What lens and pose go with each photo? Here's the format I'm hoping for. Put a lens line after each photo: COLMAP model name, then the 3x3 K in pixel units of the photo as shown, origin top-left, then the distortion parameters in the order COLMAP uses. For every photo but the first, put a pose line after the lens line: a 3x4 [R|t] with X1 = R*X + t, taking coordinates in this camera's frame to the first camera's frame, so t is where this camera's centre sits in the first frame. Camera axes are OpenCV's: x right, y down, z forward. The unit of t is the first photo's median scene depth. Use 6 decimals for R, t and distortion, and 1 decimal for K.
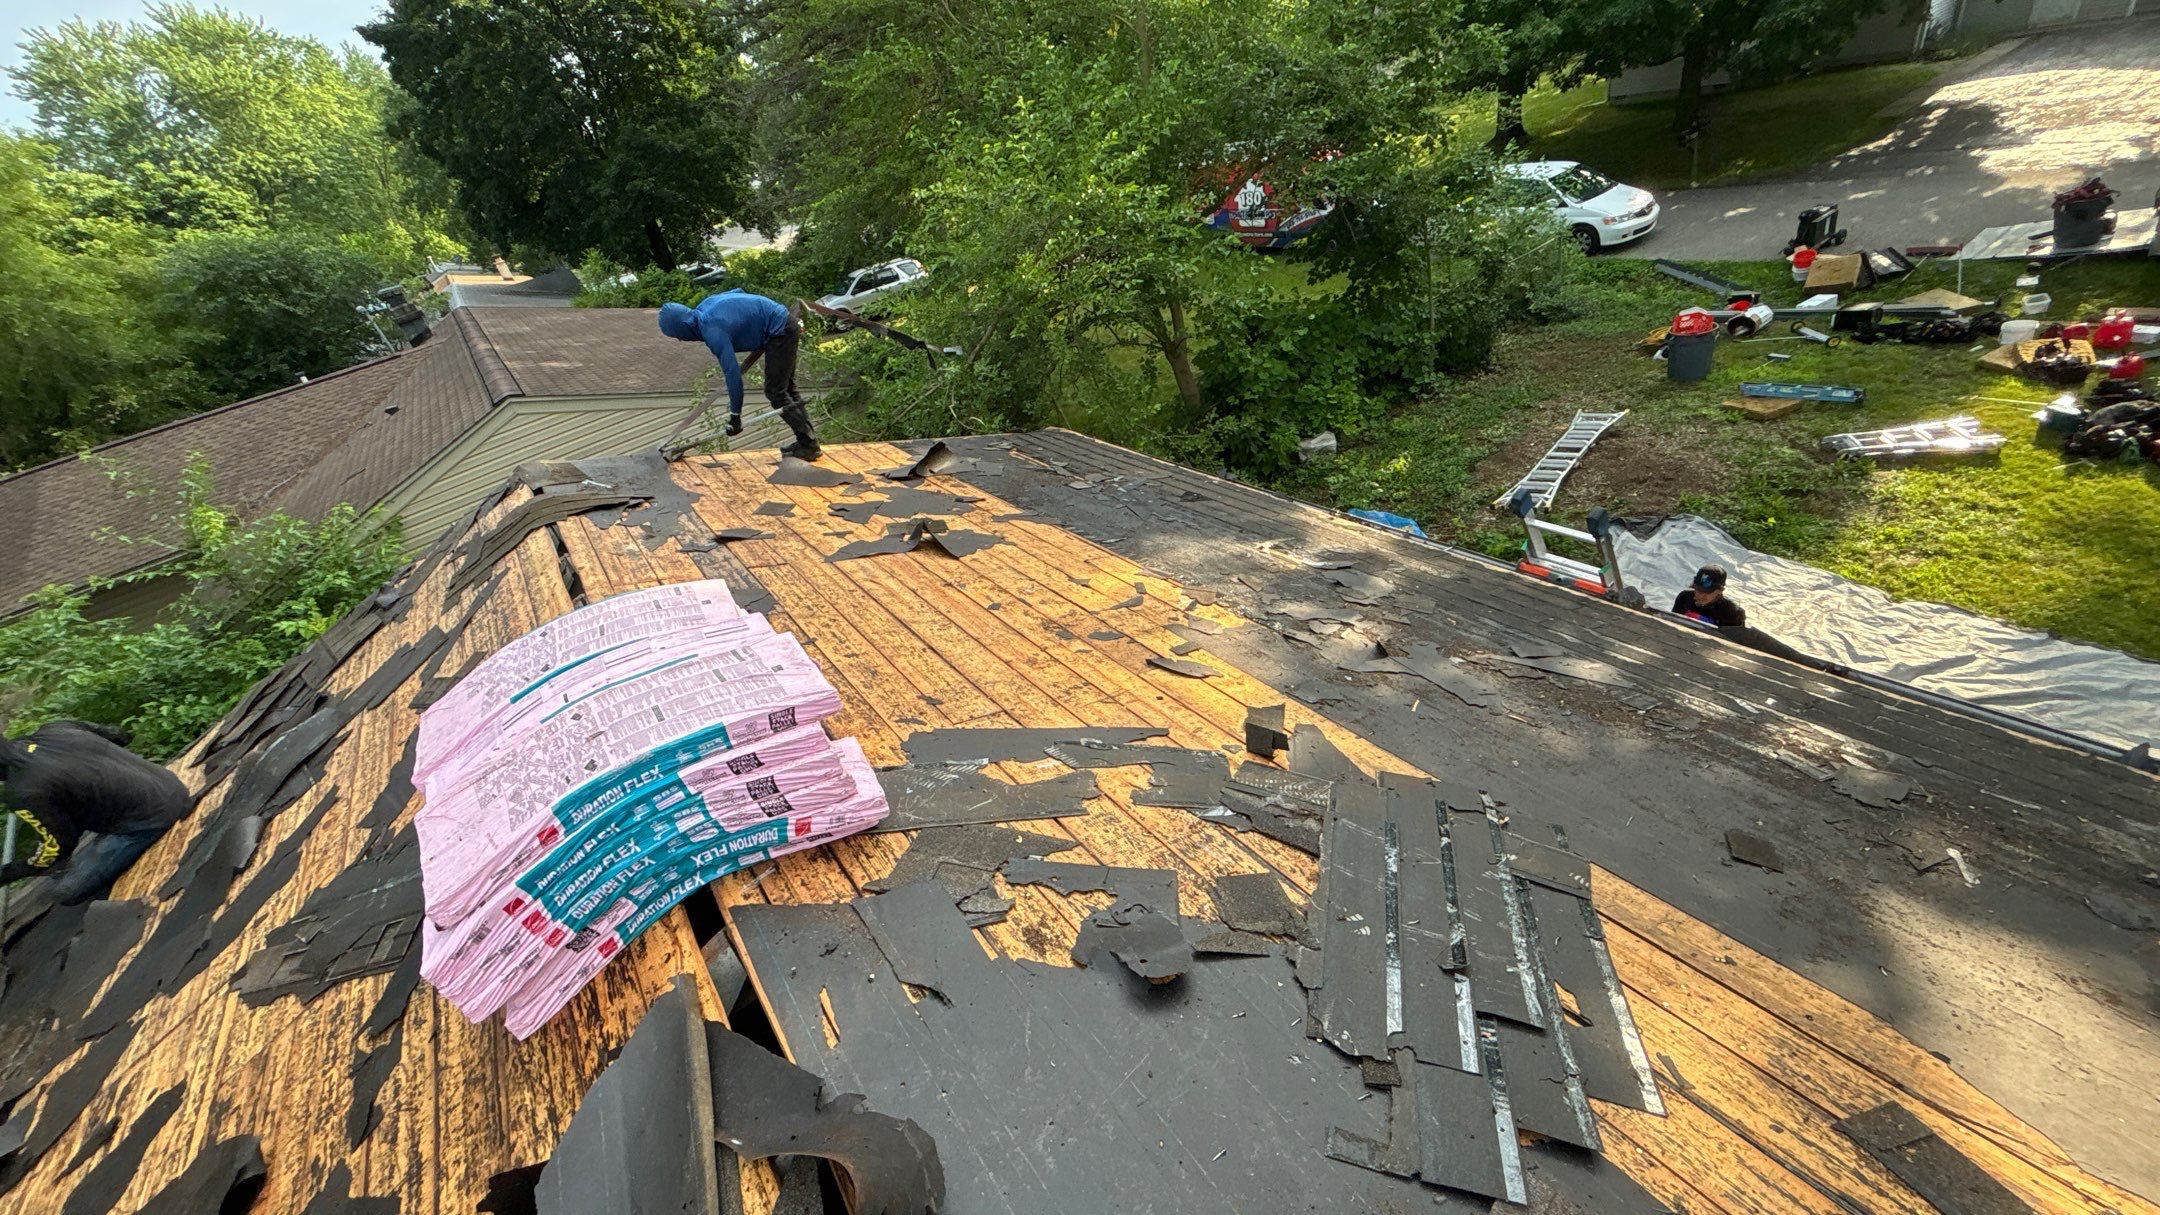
lens RADIAL K [[813.5, 0, 1093.2], [0, 813.5, 676.9], [0, 0, 1]] dist [0.012590, -0.006374]
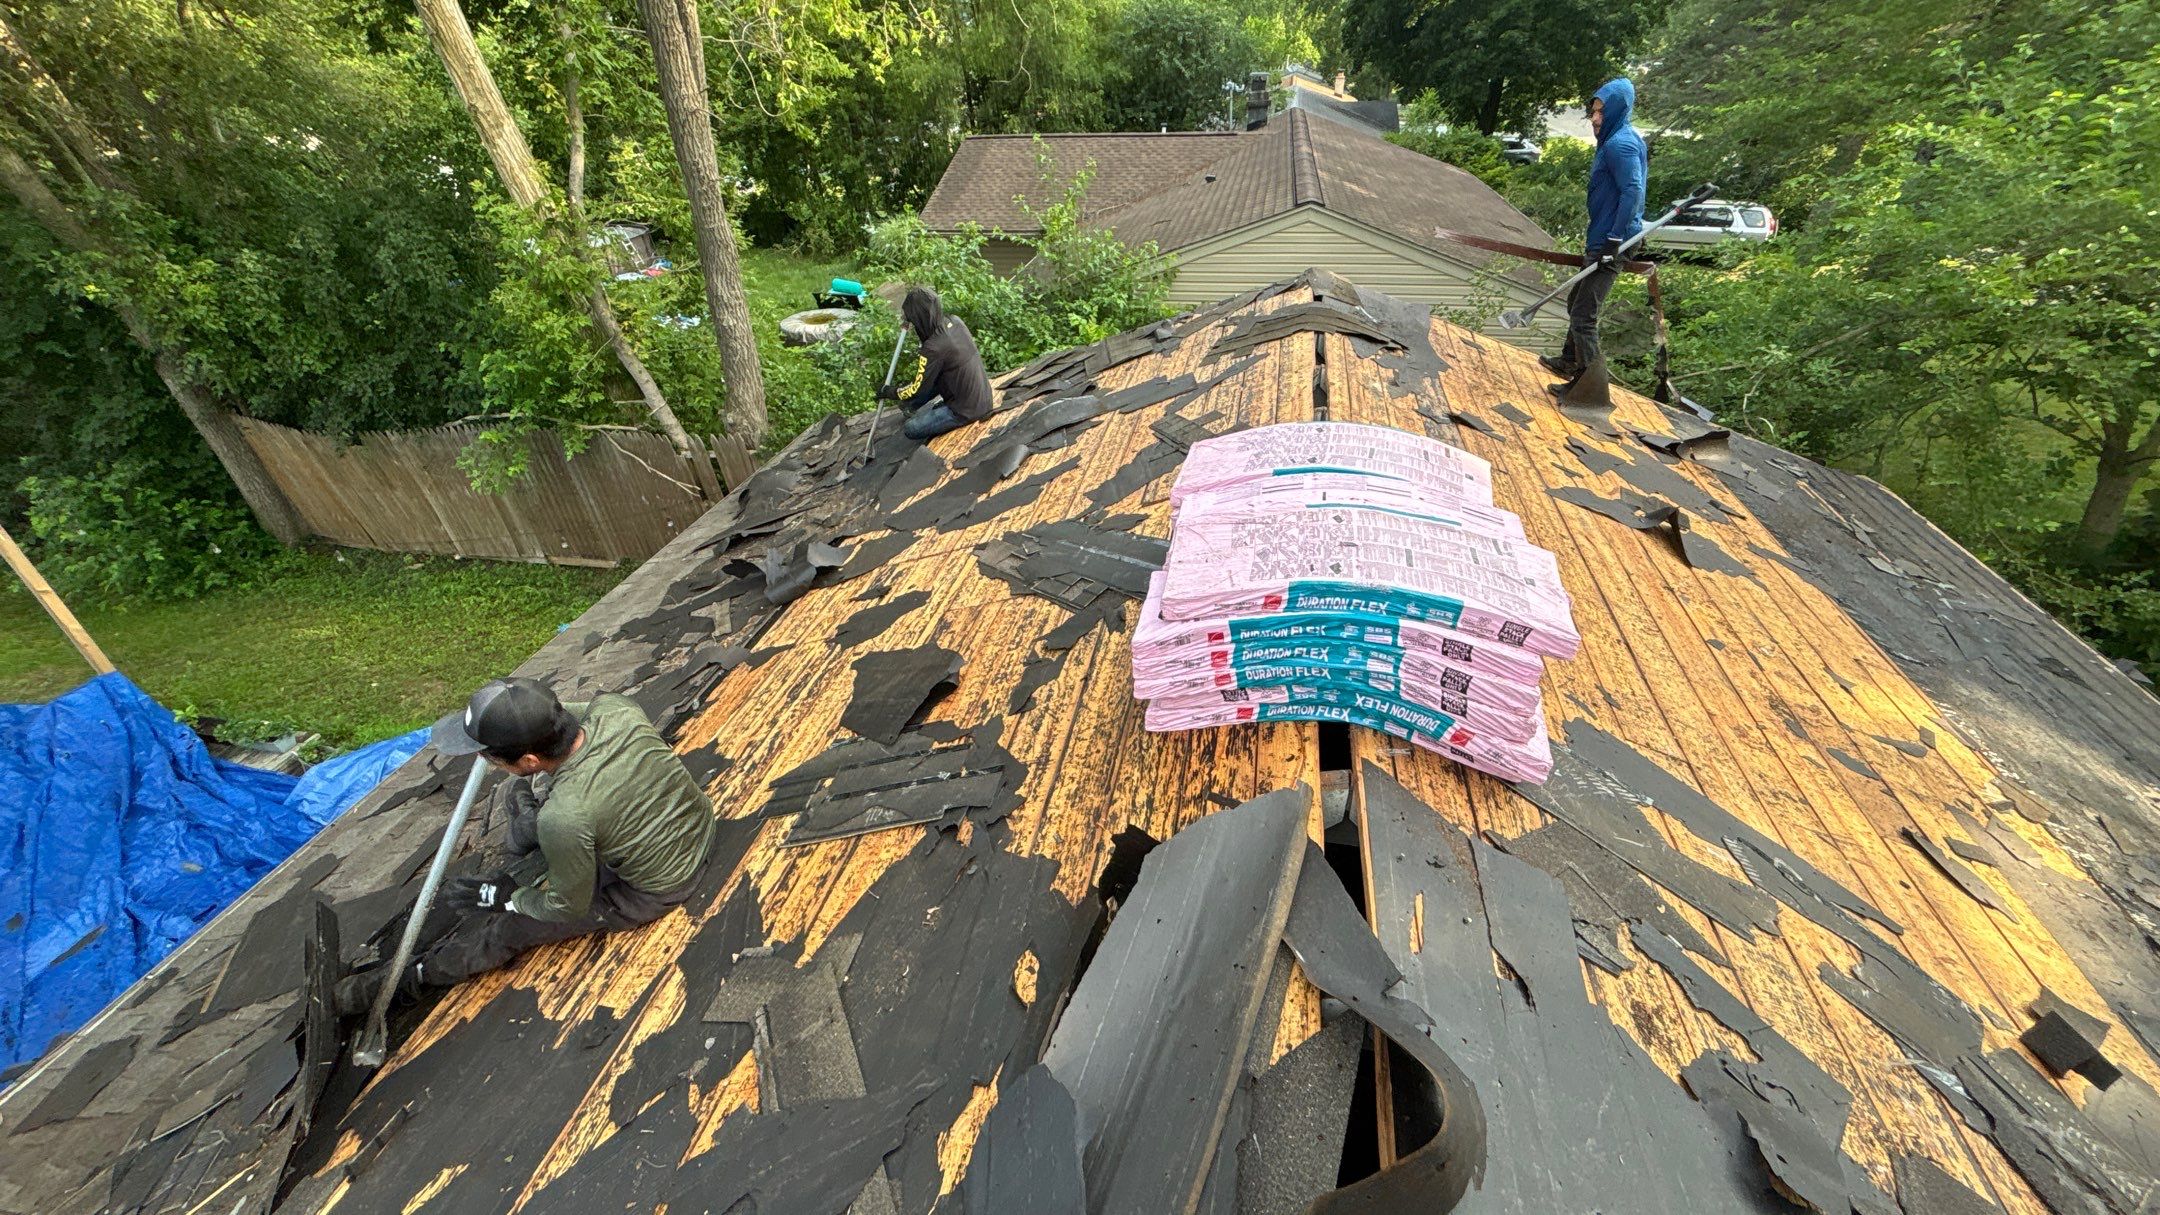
lens RADIAL K [[813.5, 0, 1093.2], [0, 813.5, 676.9], [0, 0, 1]] dist [0.012590, -0.006374]
pose [[0.658568, 0.598655, -0.455960, -0.199858], [-0.540640, 0.797864, 0.266684, 0.085255], [0.523446, 0.070881, 0.849105, -0.035659]]
